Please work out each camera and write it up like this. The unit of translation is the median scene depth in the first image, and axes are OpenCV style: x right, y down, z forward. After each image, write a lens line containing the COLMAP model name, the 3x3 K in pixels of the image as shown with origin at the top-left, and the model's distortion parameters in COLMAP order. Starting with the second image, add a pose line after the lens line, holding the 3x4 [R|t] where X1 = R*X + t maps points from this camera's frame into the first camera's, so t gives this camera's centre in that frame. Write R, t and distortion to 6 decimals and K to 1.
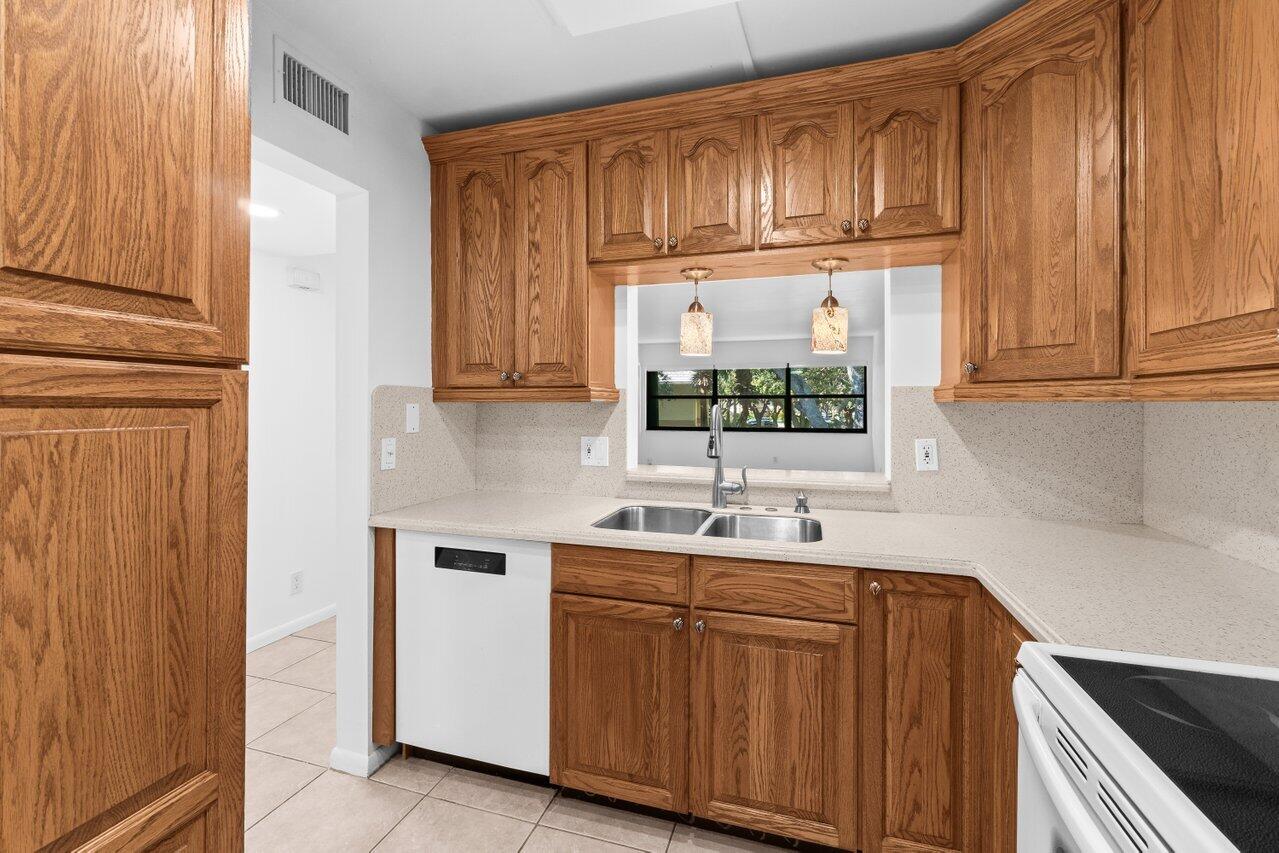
lens RADIAL K [[549.9, 0, 639.1], [0, 549.9, 407.4], [0, 0, 1]] dist [-0.004653, 0.000178]
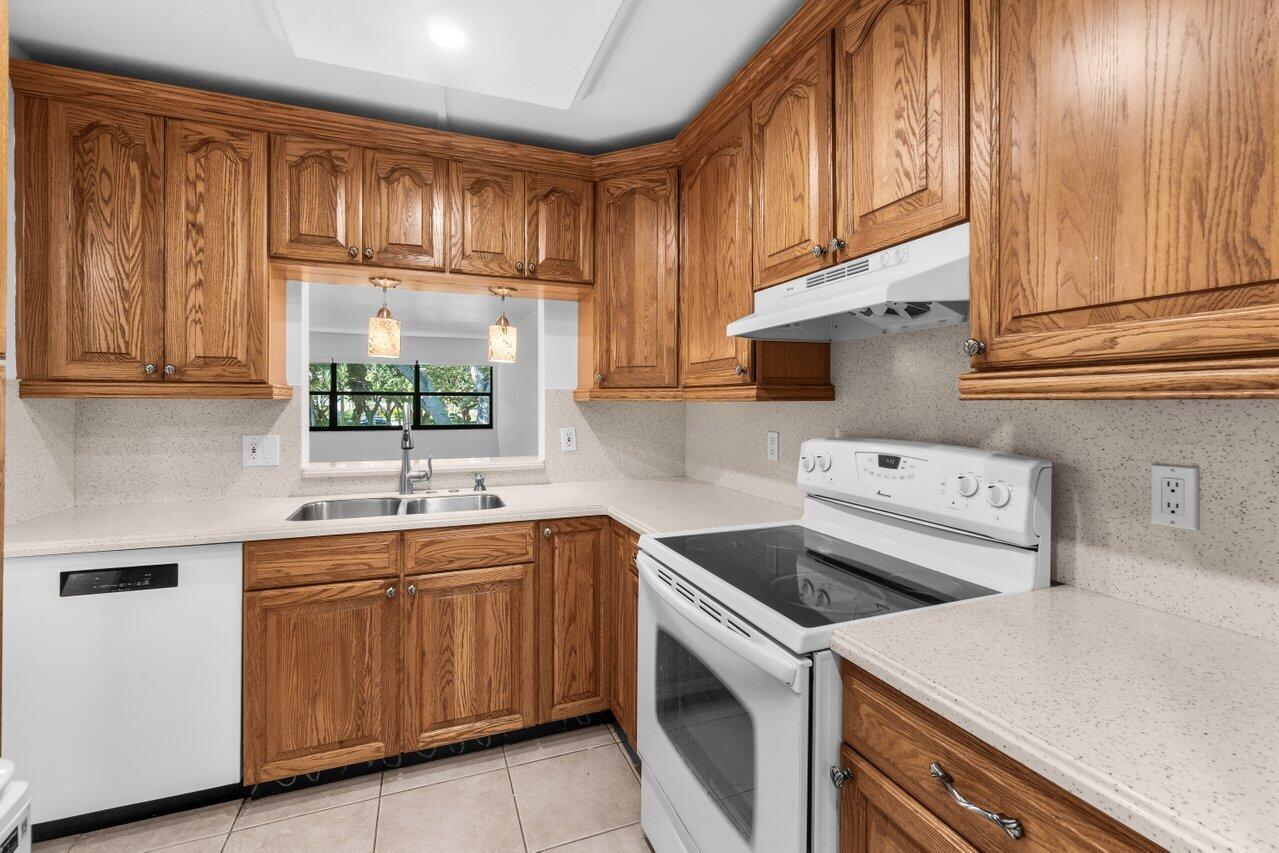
lens RADIAL K [[555.9, 0, 642.3], [0, 555.9, 407.2], [0, 0, 1]] dist [-0.004849, -0.000187]
pose [[0.780124, -0.002312, 0.625620, -0.224829], [-0.000351, 0.999991, 0.004133, 0.000336], [-0.625624, -0.003444, 0.780117, -0.219352]]
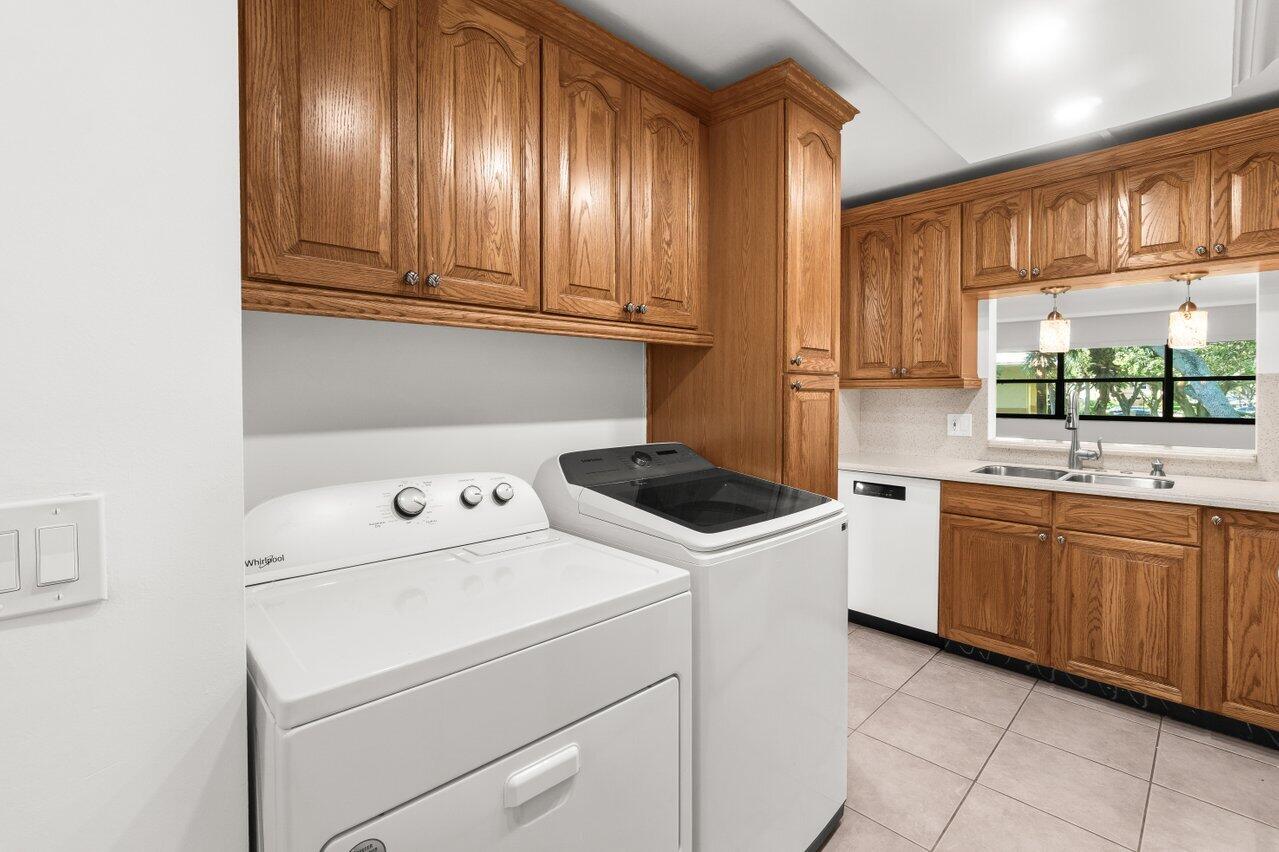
lens RADIAL K [[573.4, 0, 642.8], [0, 573.4, 400.7], [0, 0, 1]] dist [-0.000619, 0.001224]
pose [[0.883779, 0.004496, -0.467882, -0.147795], [0.001441, 0.999923, 0.012329, 0.003317], [0.467902, -0.011570, 0.883705, -0.800601]]
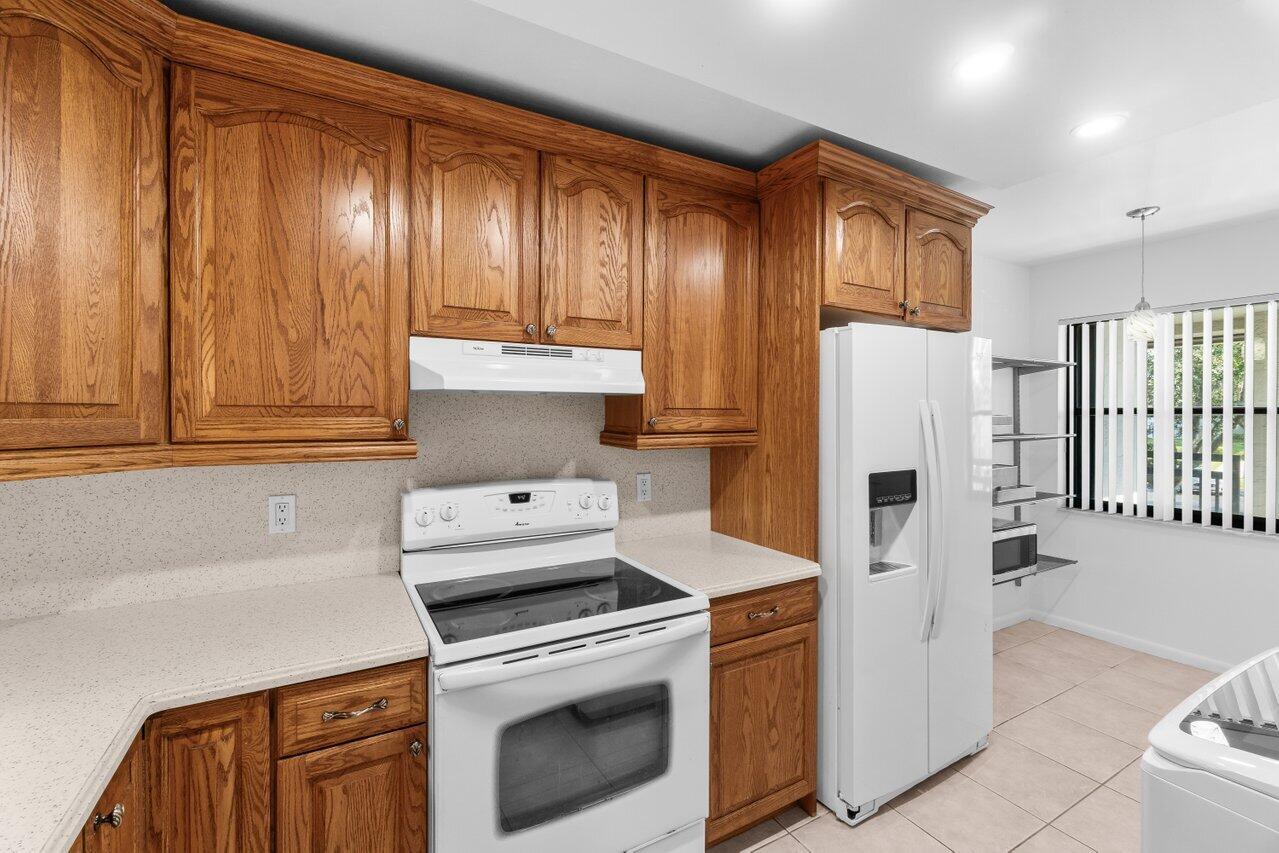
lens RADIAL K [[555.9, 0, 642.3], [0, 555.9, 407.2], [0, 0, 1]] dist [-0.004849, -0.000187]
pose [[-0.730688, 0.001033, 0.682711, -0.316492], [-0.001792, 0.999993, -0.003432, -0.087984], [-0.682709, -0.003731, -0.730681, 0.852487]]
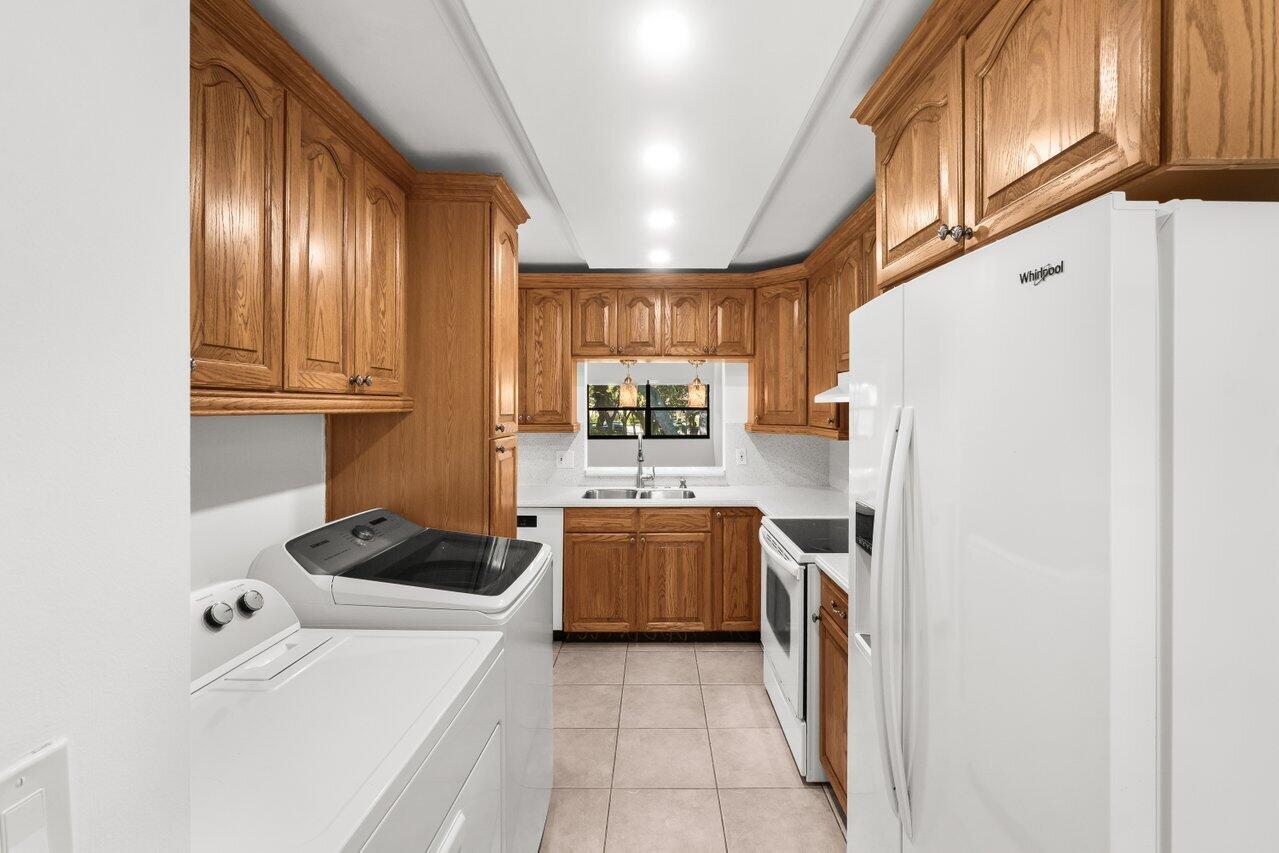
lens RADIAL K [[565.2, 0, 656.2], [0, 565.2, 409.5], [0, 0, 1]] dist [-0.000111, 0.000051]
pose [[0.954350, -0.001659, 0.298687, -0.447168], [0.001869, 0.999998, -0.000418, -0.098528], [-0.298686, 0.000957, 0.954351, -1.002660]]
